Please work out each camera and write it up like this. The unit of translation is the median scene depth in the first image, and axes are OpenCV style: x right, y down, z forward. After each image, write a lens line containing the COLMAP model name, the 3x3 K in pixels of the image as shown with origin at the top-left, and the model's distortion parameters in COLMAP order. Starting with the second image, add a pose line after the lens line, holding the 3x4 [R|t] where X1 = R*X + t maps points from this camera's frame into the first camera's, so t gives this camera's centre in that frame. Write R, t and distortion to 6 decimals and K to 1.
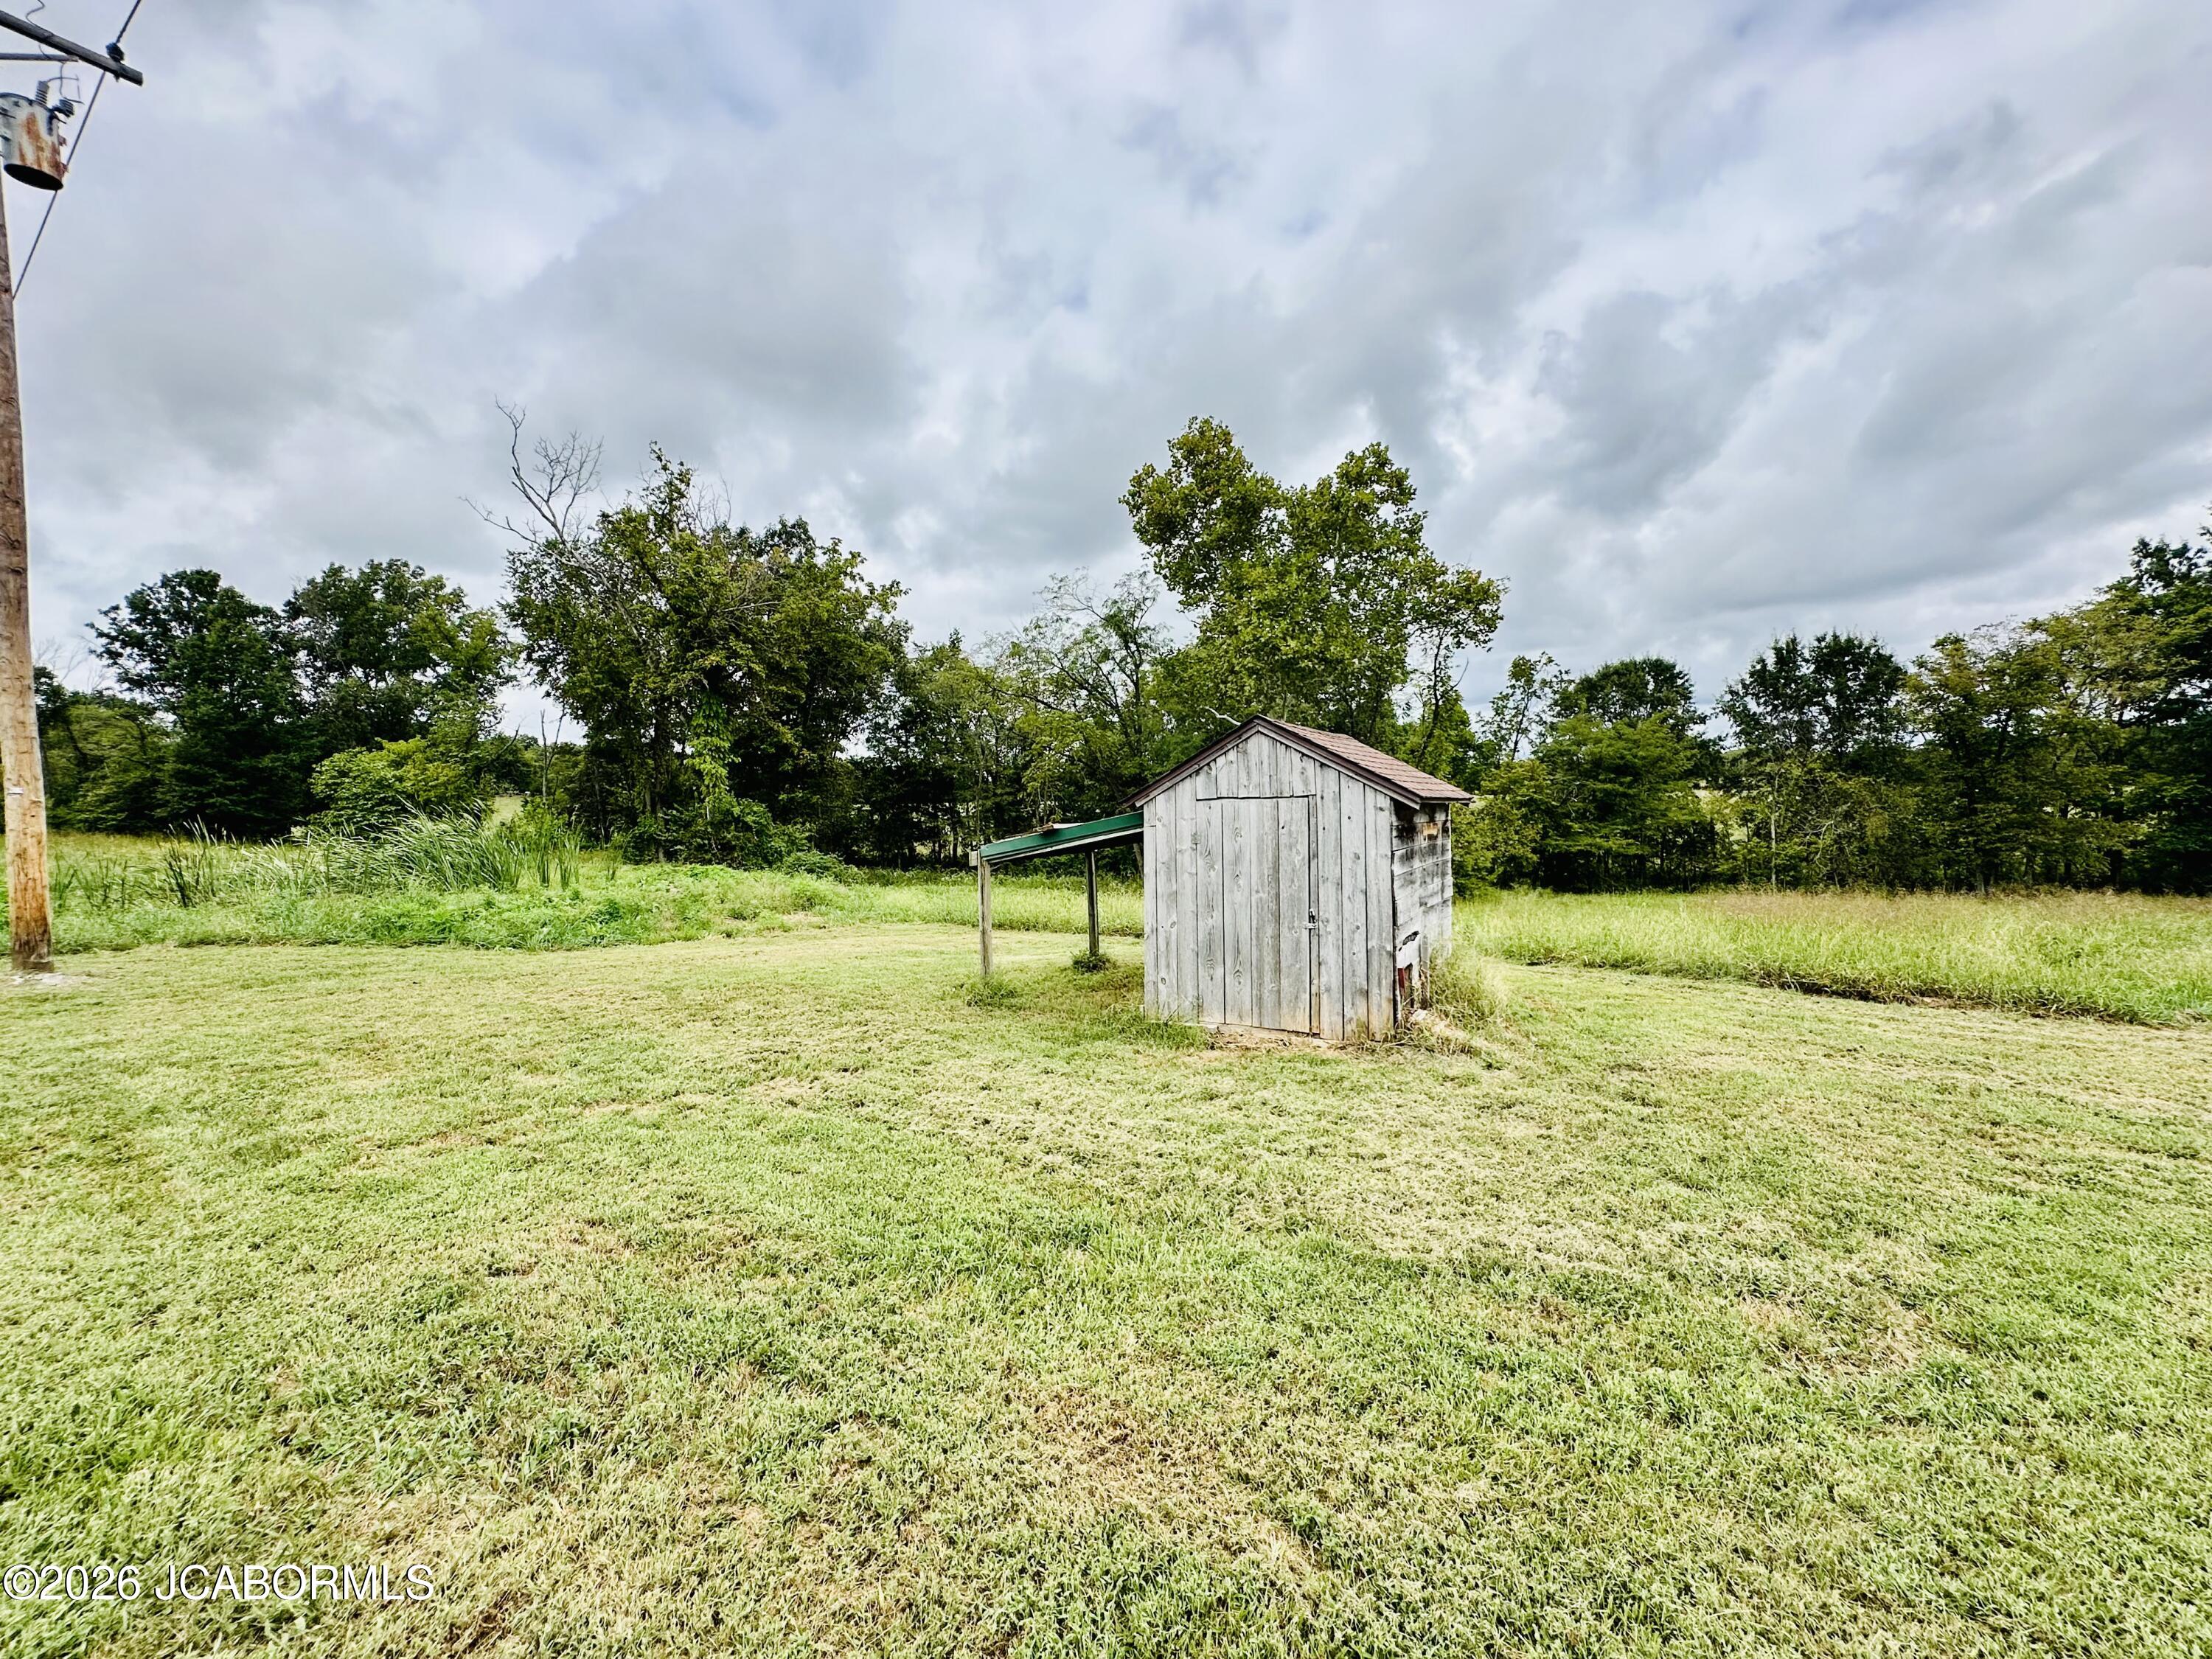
lens RADIAL K [[898.8, 0, 1101.8], [0, 898.8, 829.8], [0, 0, 1]] dist [-0.000092, 0.000288]
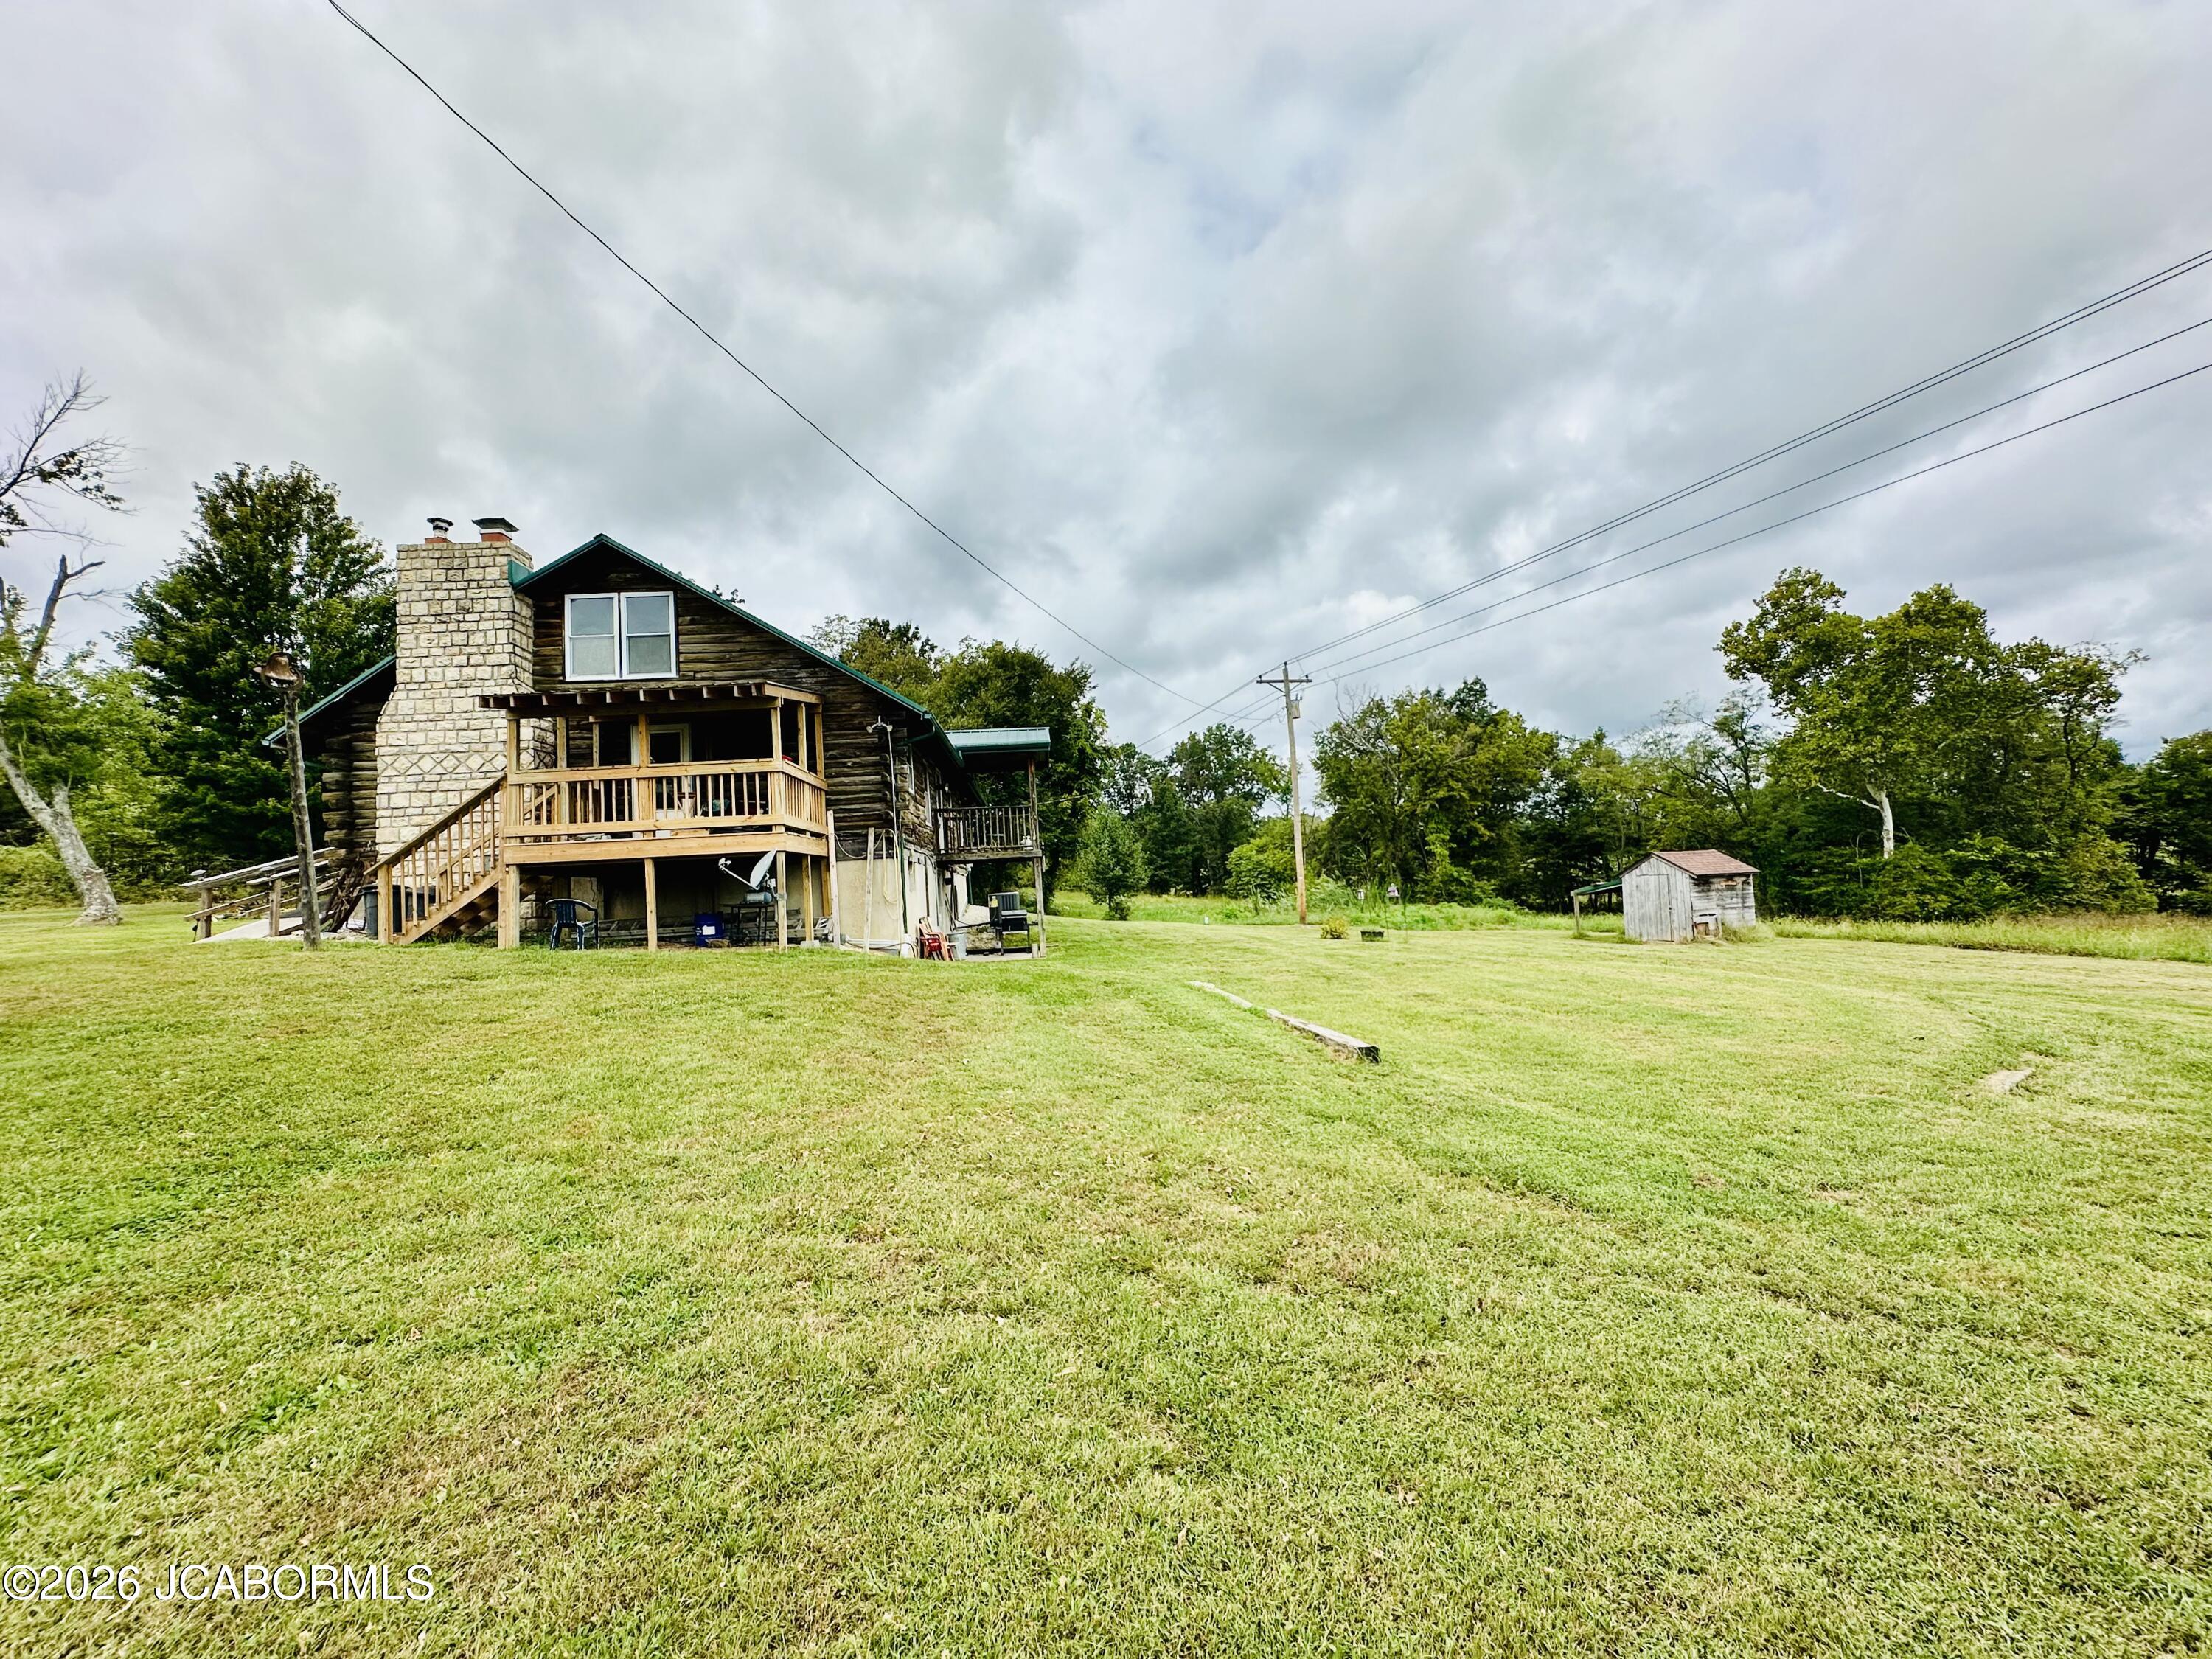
lens RADIAL K [[898.8, 0, 1101.8], [0, 898.8, 829.8], [0, 0, 1]] dist [-0.000092, 0.000288]
pose [[0.763836, -0.052975, -0.643233, 0.273447], [0.014632, 0.997791, -0.064800, -0.005162], [0.645245, 0.040085, 0.762924, -1.064571]]
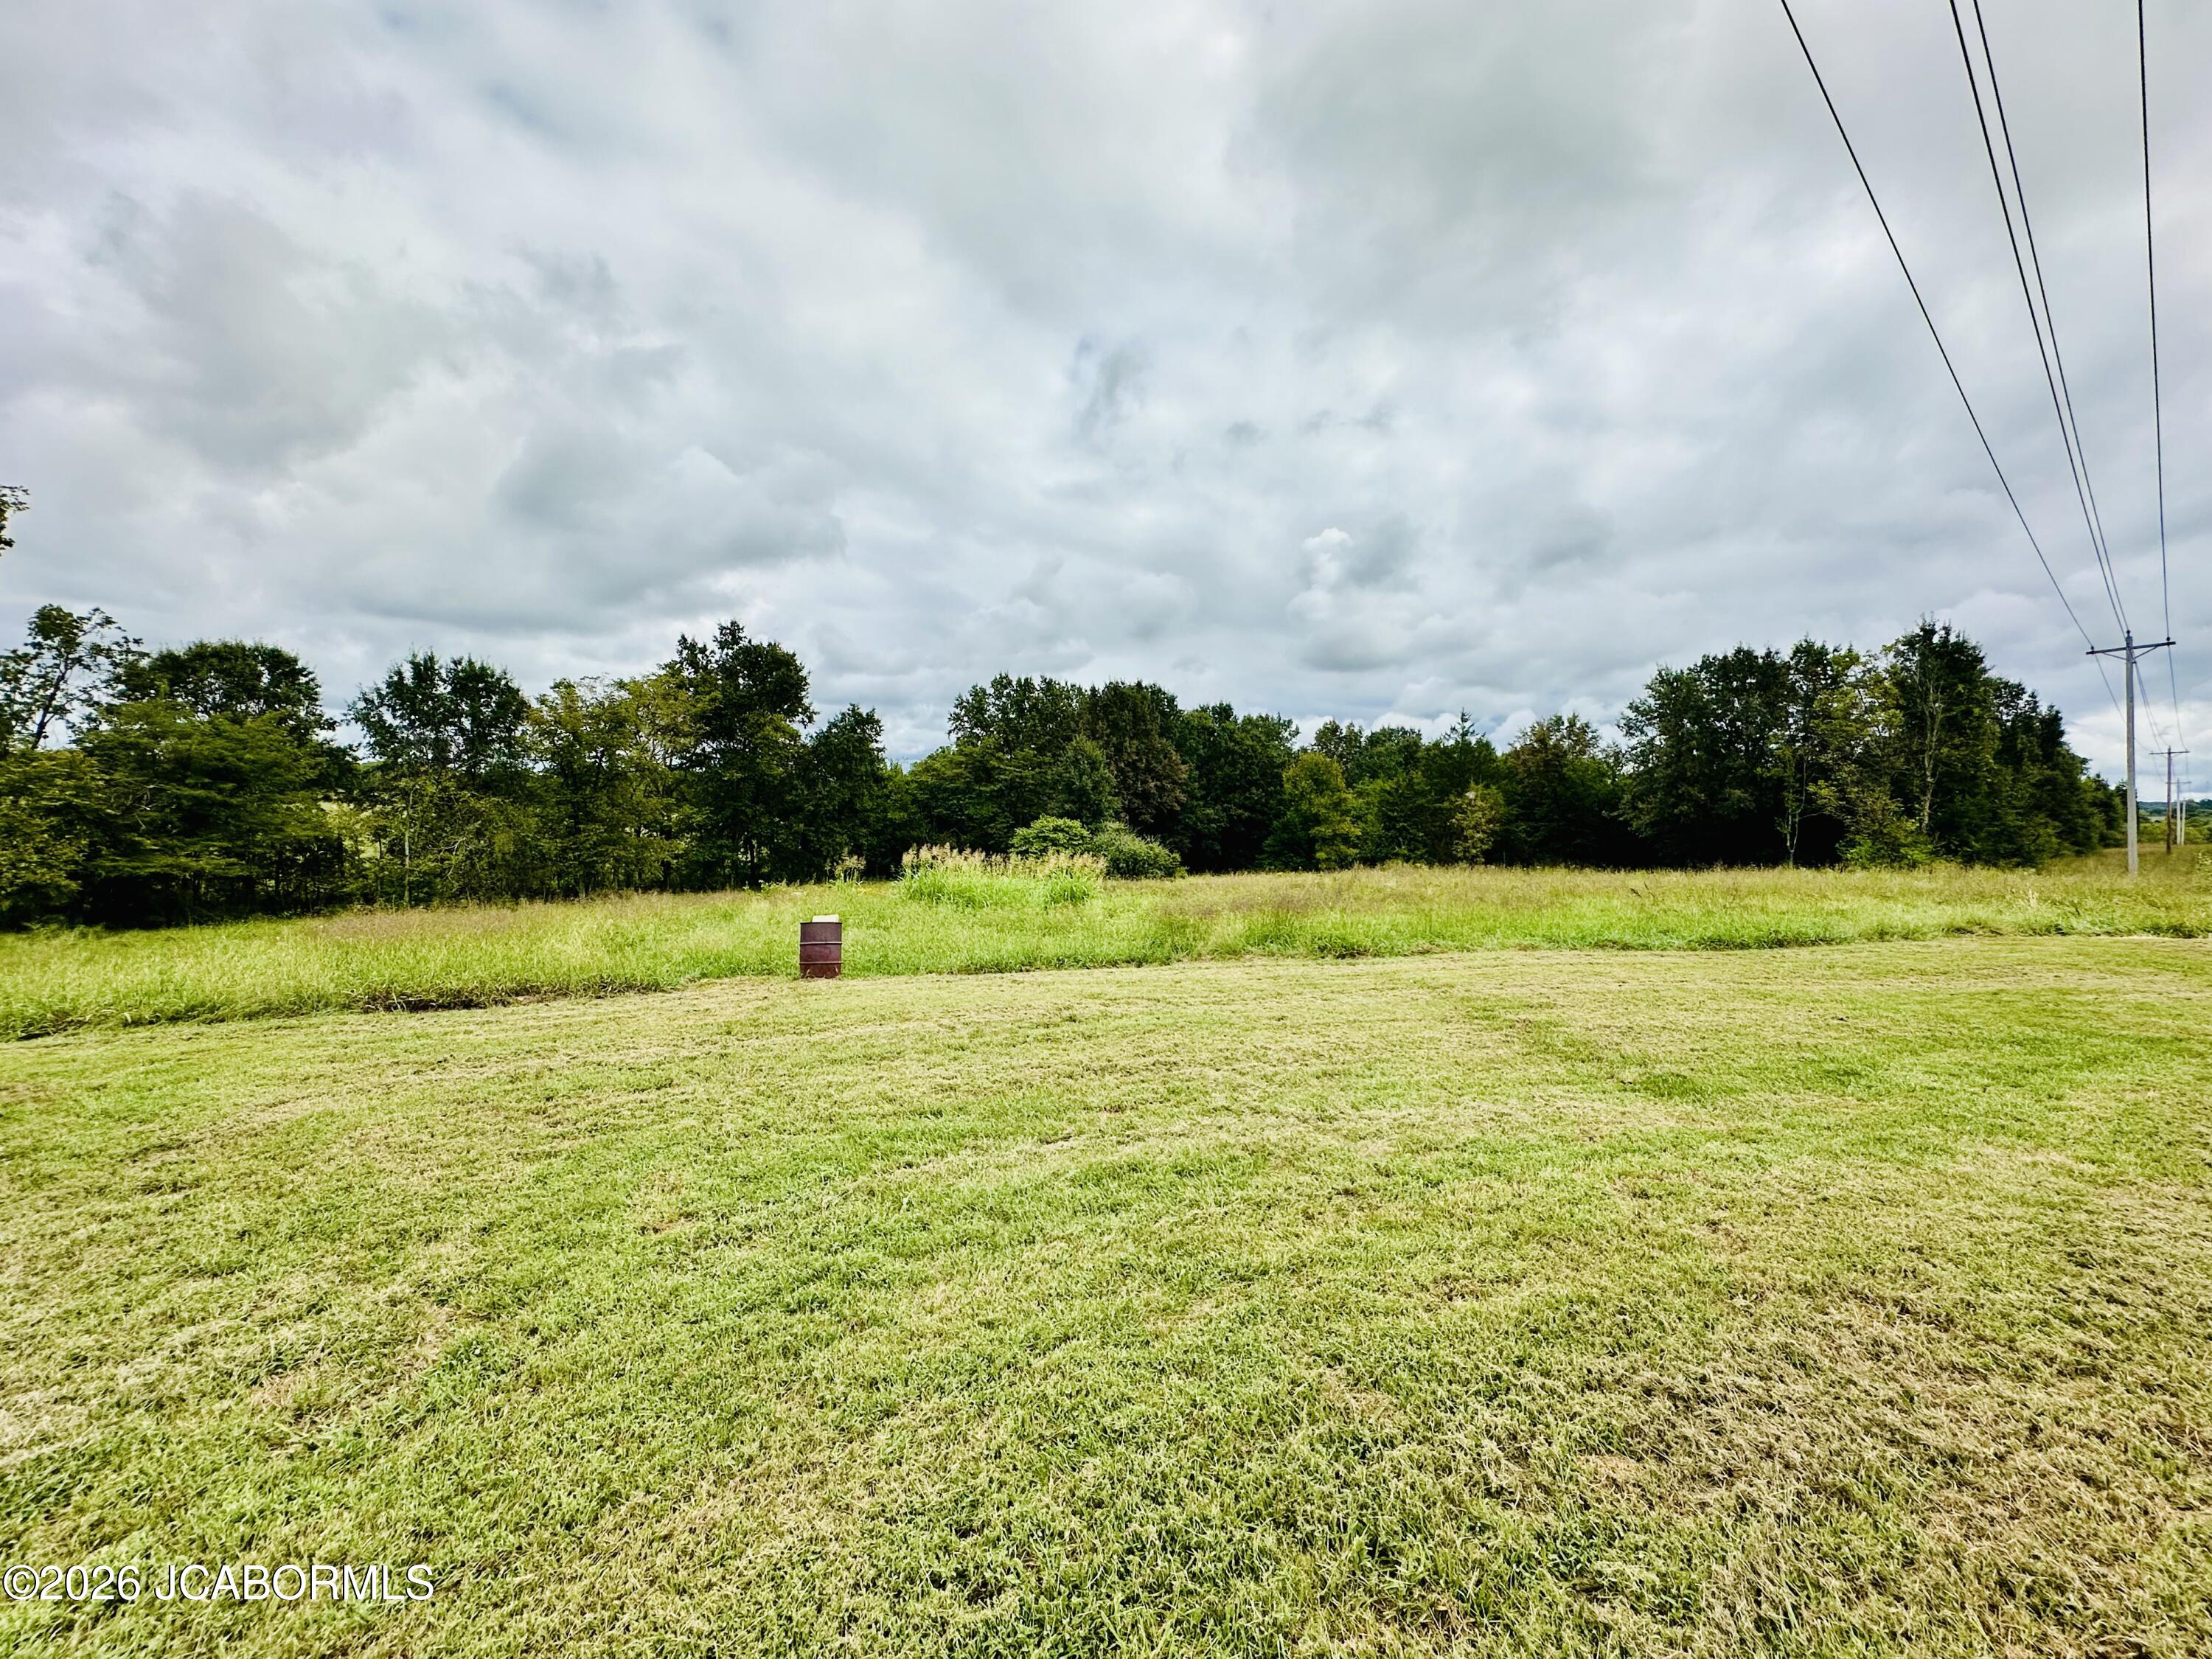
lens RADIAL K [[906.0, 0, 1100.6], [0, 906.0, 816.8], [0, 0, 1]] dist [-0.000569, 0.000366]
pose [[0.286515, 0.029355, 0.957626, 0.016661], [0.001231, 0.999518, -0.031007, -0.000622], [-0.958075, 0.010063, 0.286341, -0.008418]]
